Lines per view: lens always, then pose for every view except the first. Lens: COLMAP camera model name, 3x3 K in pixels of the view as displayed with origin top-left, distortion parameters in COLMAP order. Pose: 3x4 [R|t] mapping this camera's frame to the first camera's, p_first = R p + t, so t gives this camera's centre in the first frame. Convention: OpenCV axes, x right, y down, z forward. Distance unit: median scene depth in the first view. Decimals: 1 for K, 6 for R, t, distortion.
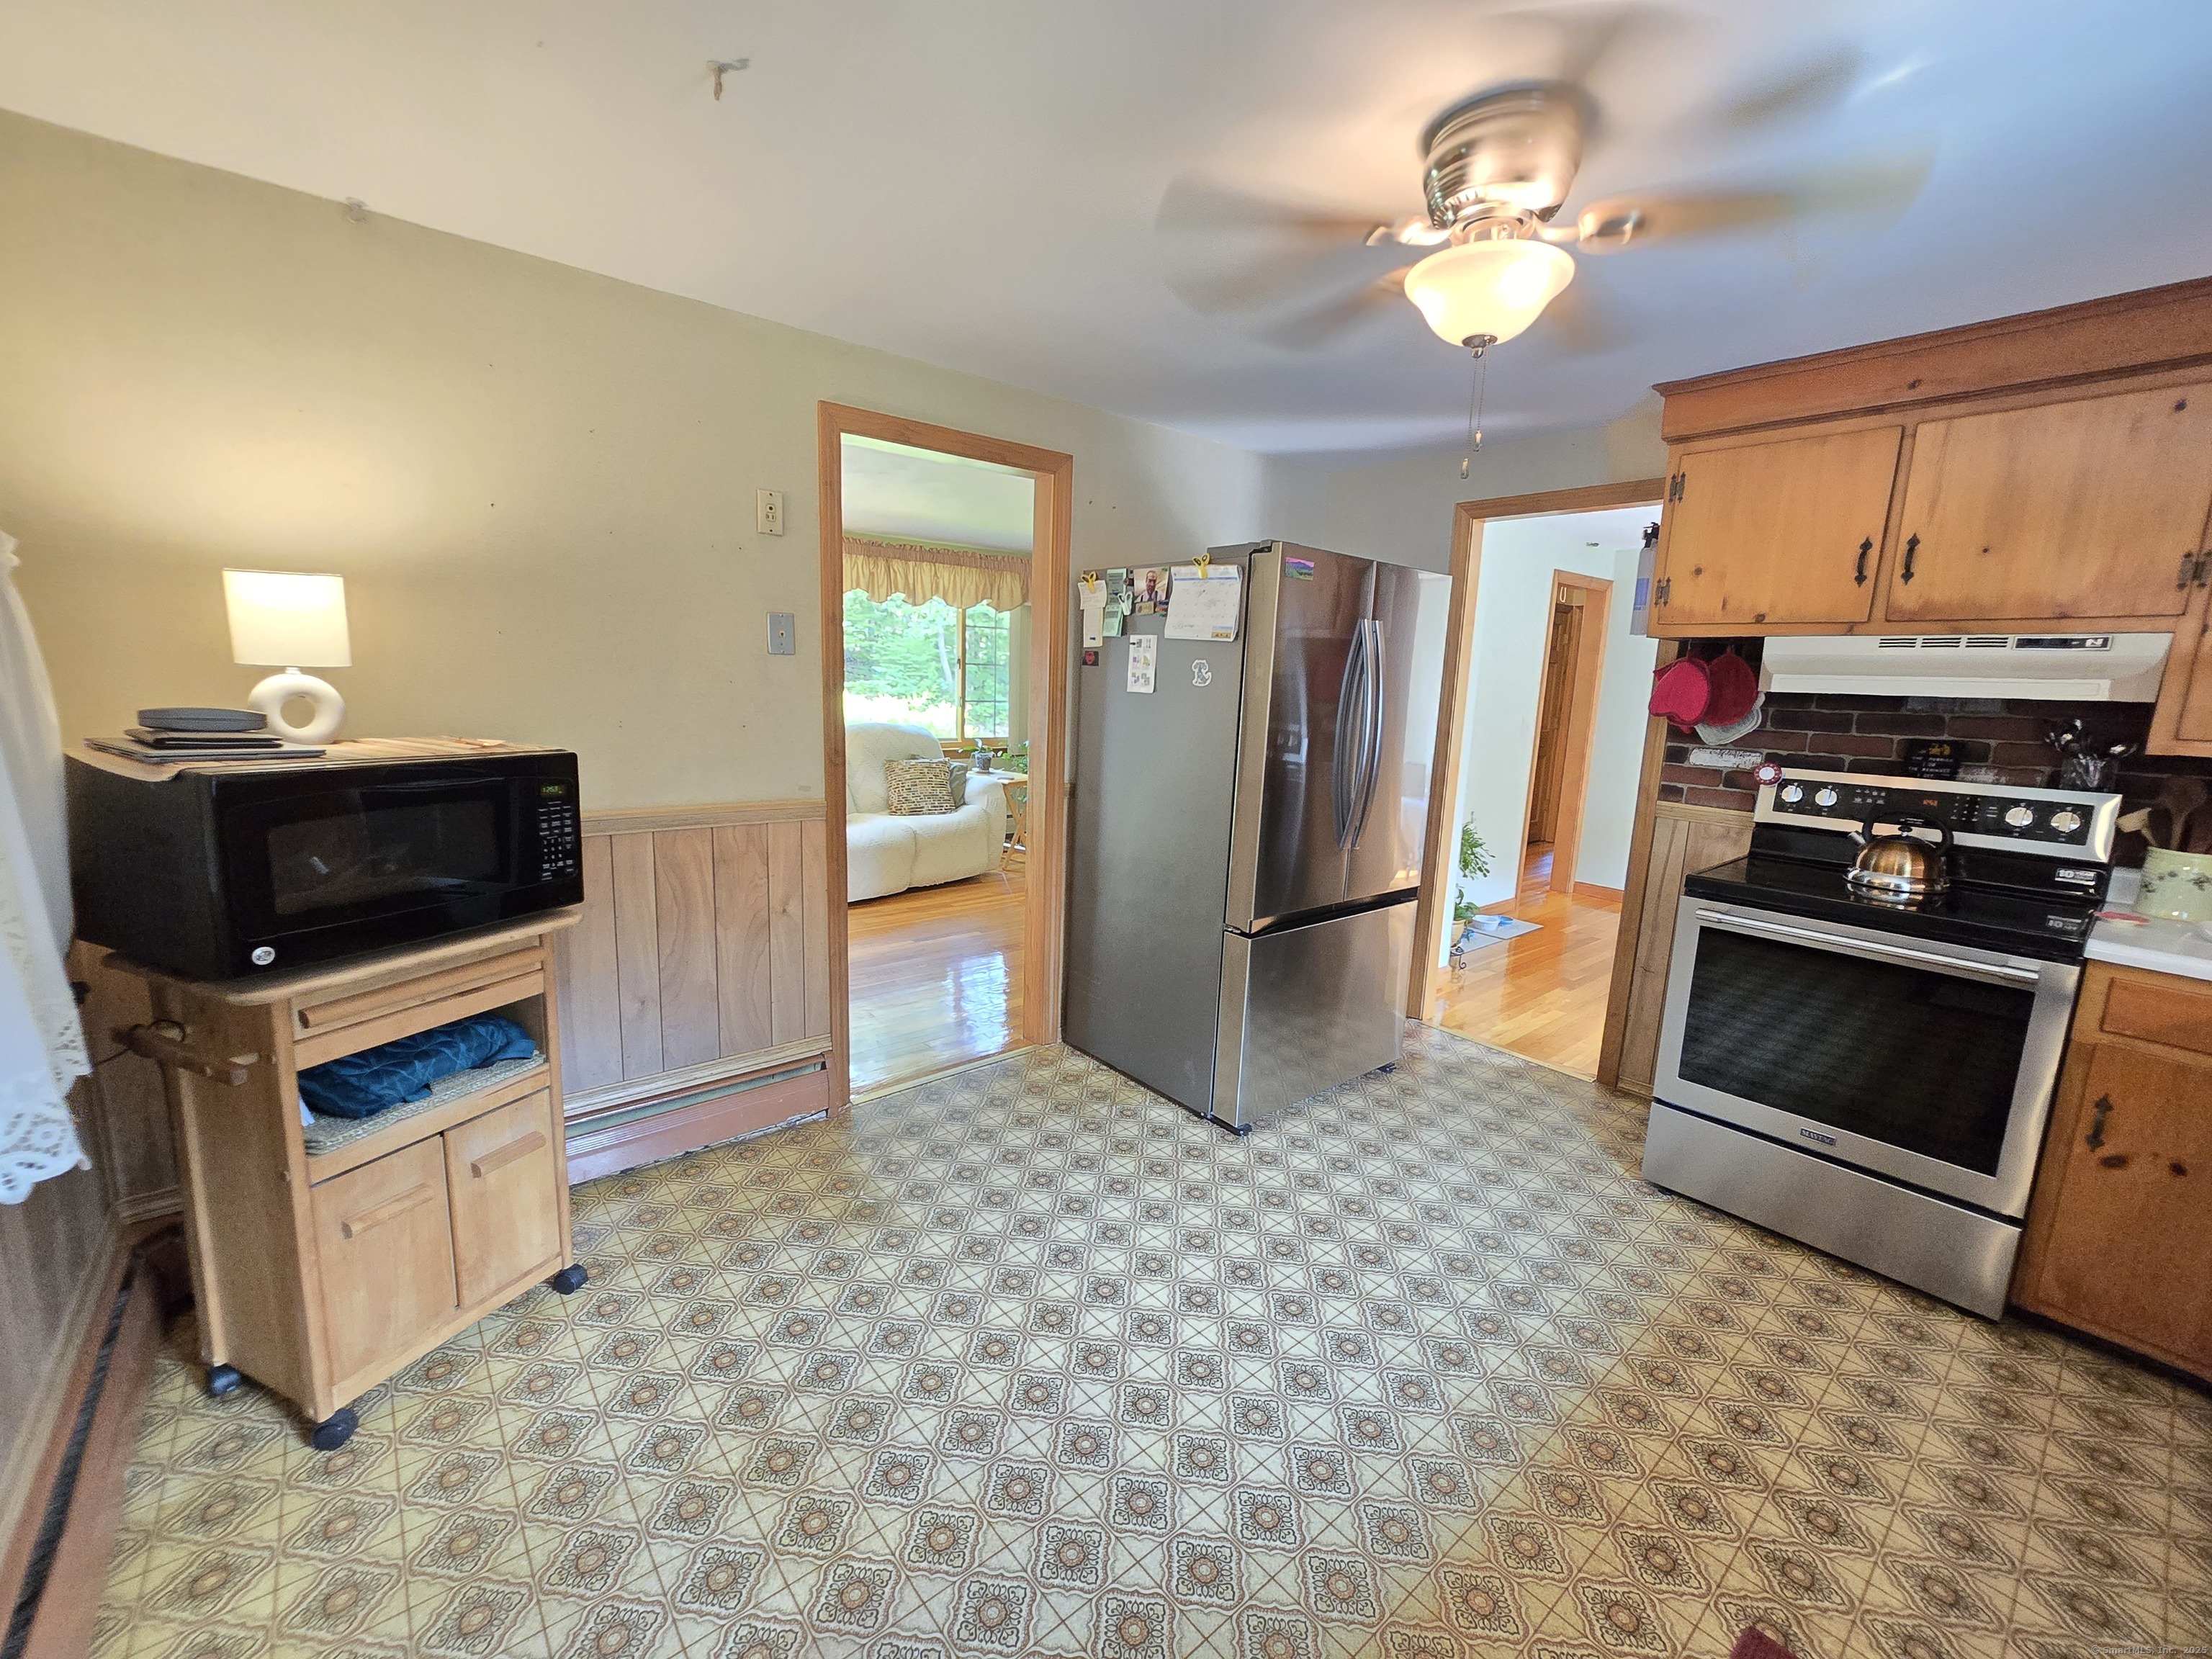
lens RADIAL K [[907.2, 0, 1107.7], [0, 907.2, 836.3], [0, 0, 1]] dist [0.000396, 0.000137]
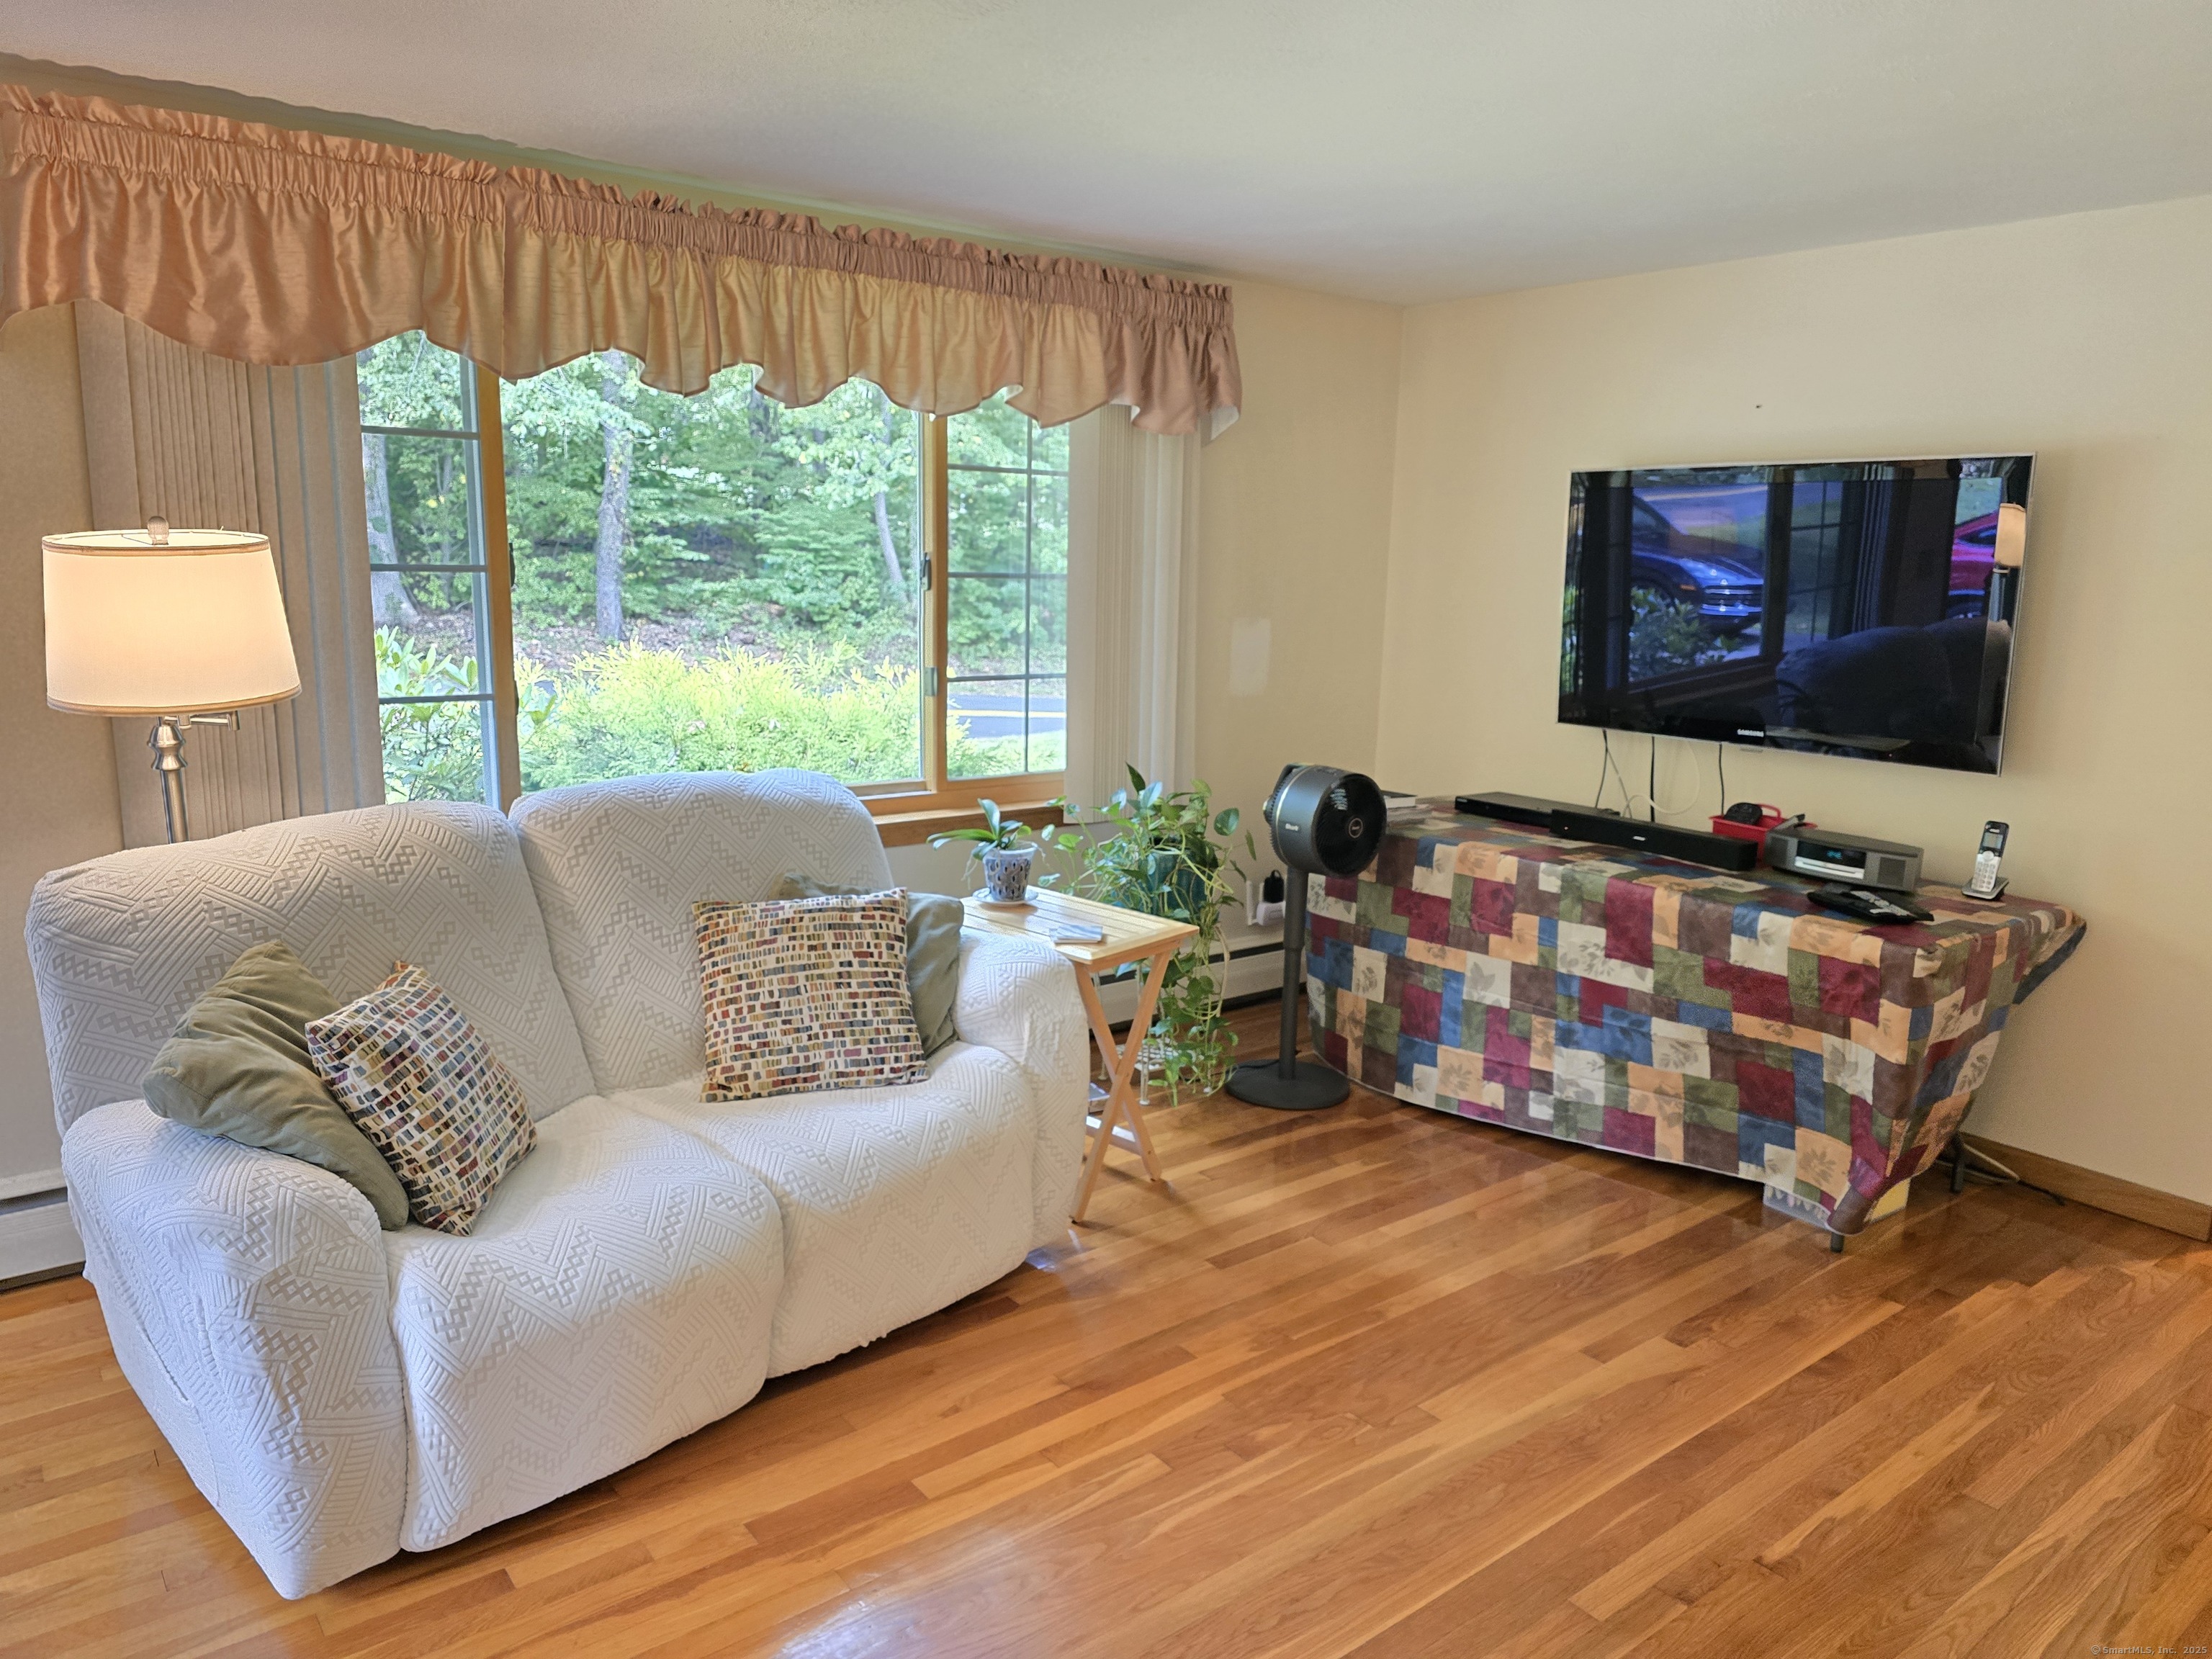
lens RADIAL K [[1537.8, 0, 1114.6], [0, 1537.8, 821.6], [0, 0, 1]] dist [0.110045, -0.114245]
pose [[0.999343, -0.009605, -0.034955, -0.076911], [0.009312, 0.999920, -0.008559, -0.094951], [0.035034, 0.008228, 0.999352, 0.433257]]
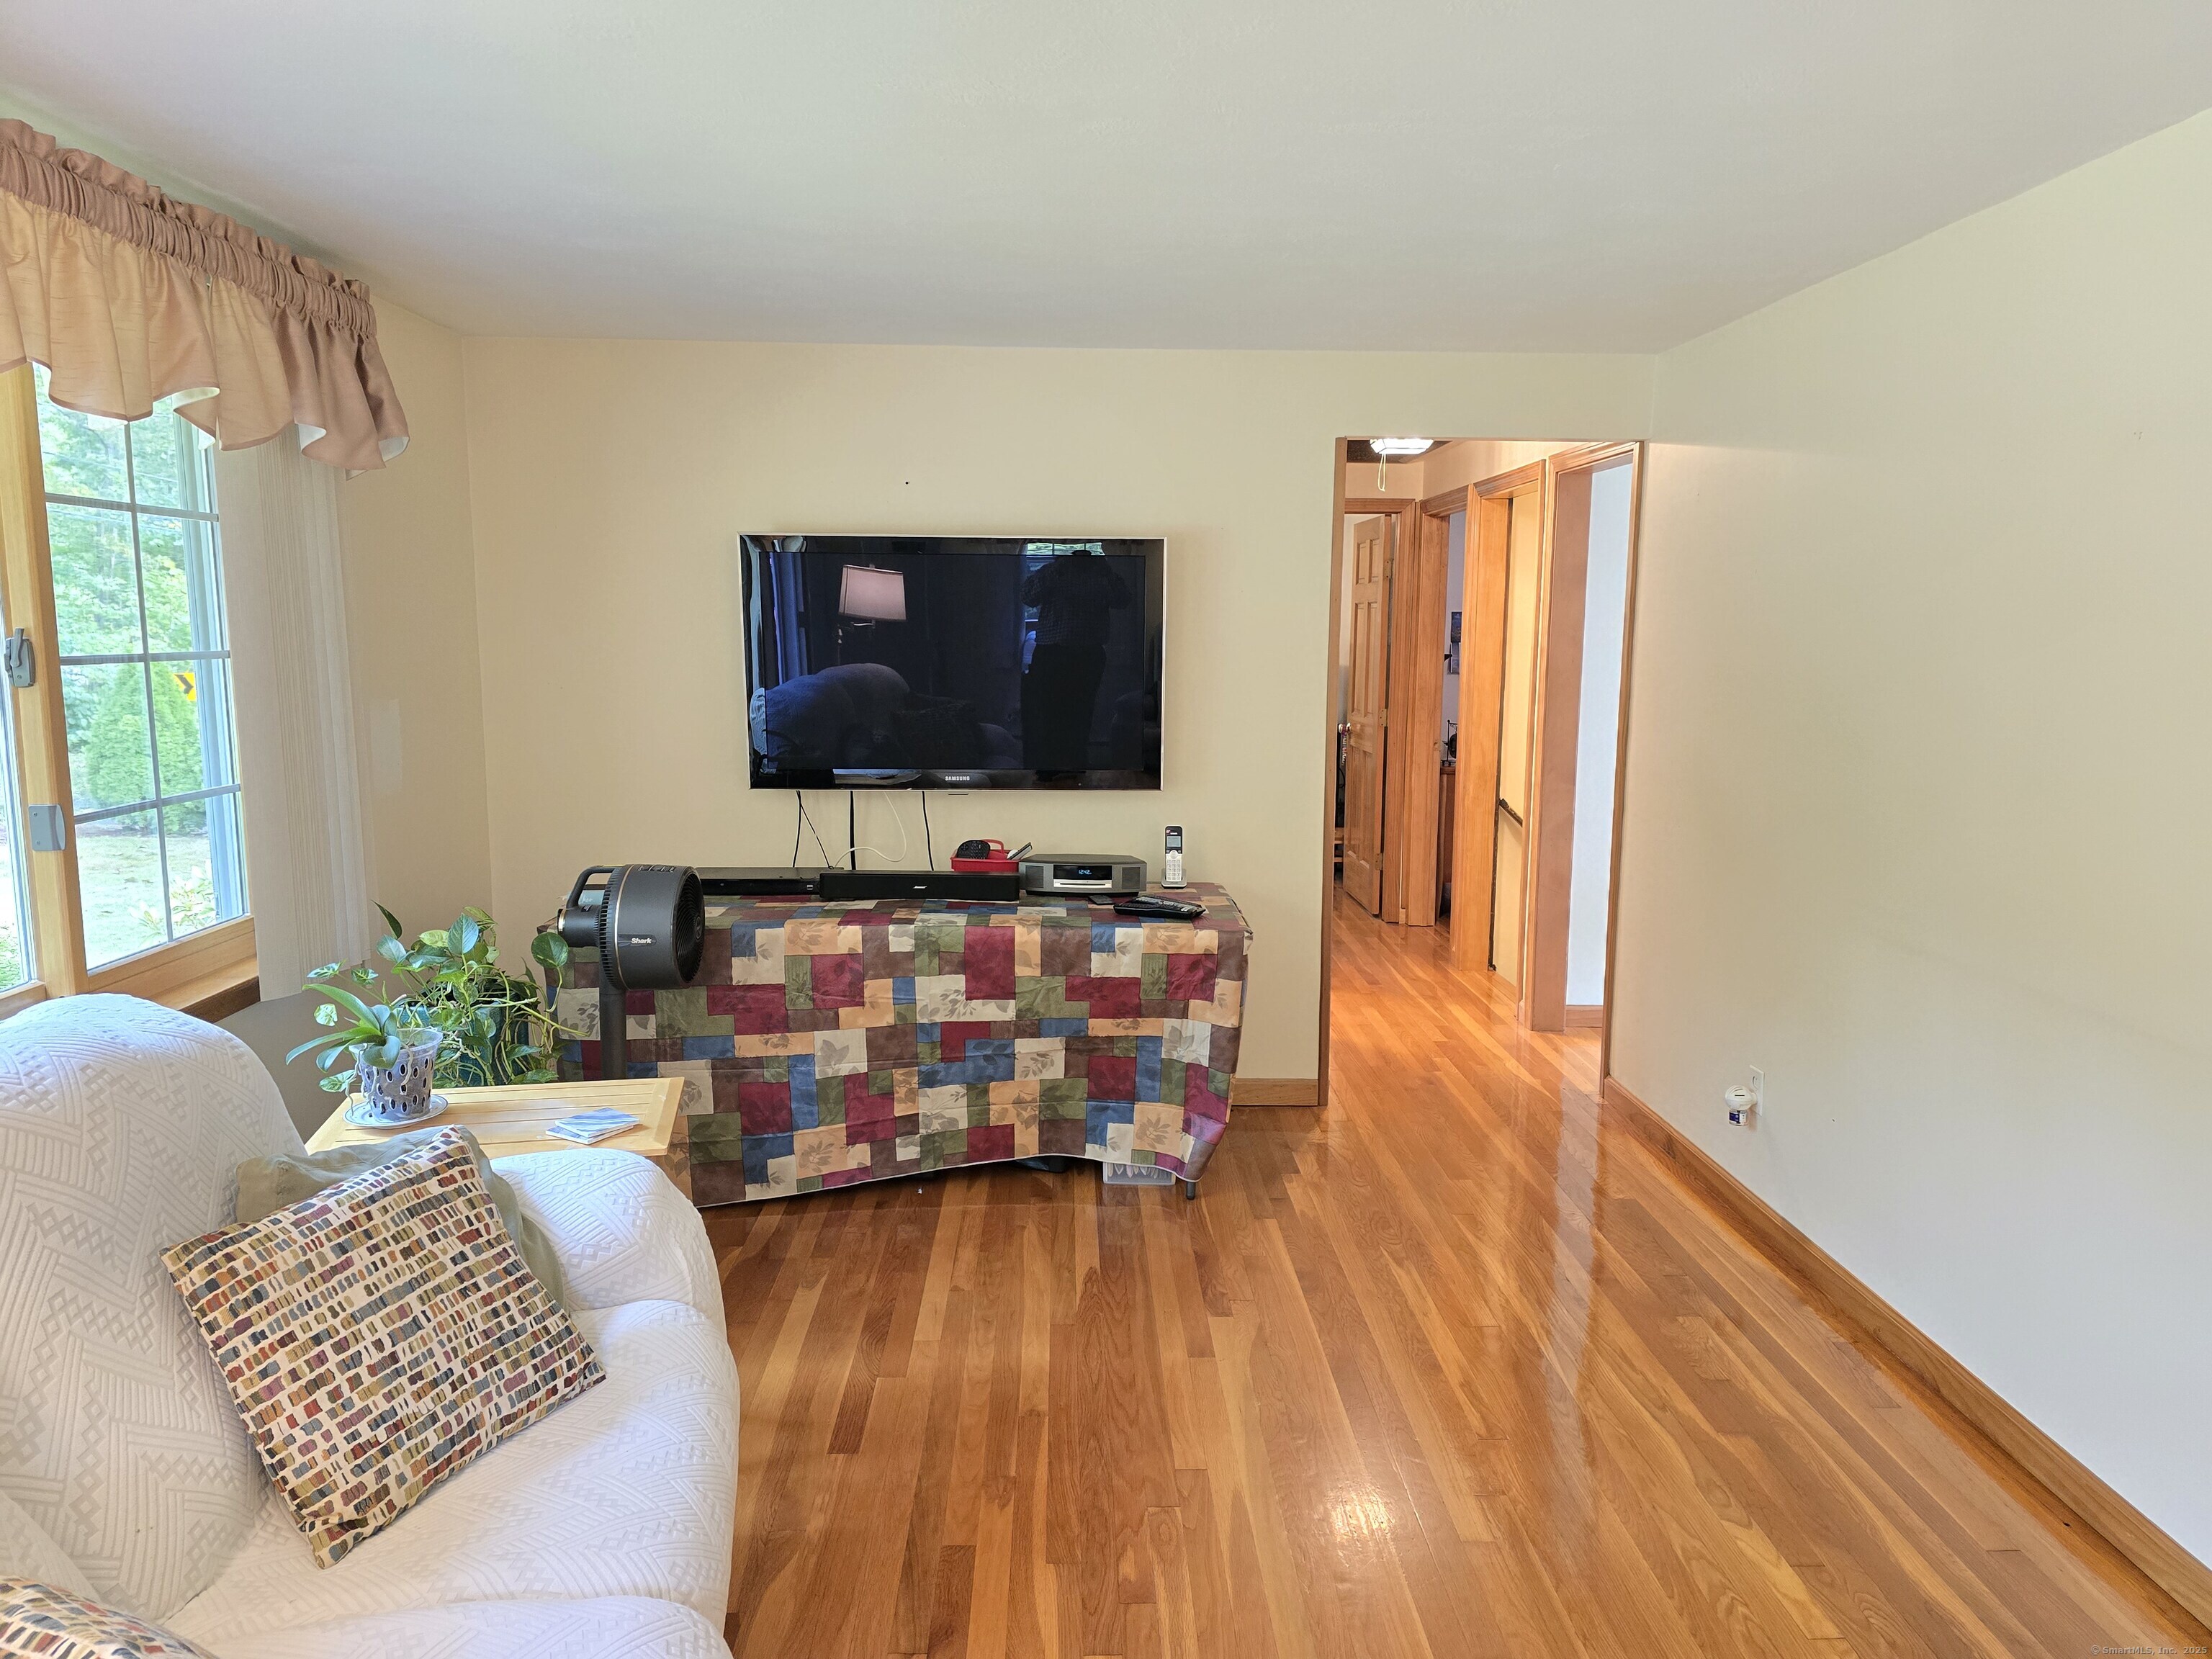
lens RADIAL K [[1474.6, 0, 1105.3], [0, 1474.6, 819.7], [0, 0, 1]] dist [0.059735, -0.054684]
pose [[0.630811, -0.141036, 0.763011, -0.305463], [0.158783, 0.985996, 0.050980, -0.137201], [-0.759516, 0.088994, 0.644372, 0.596888]]
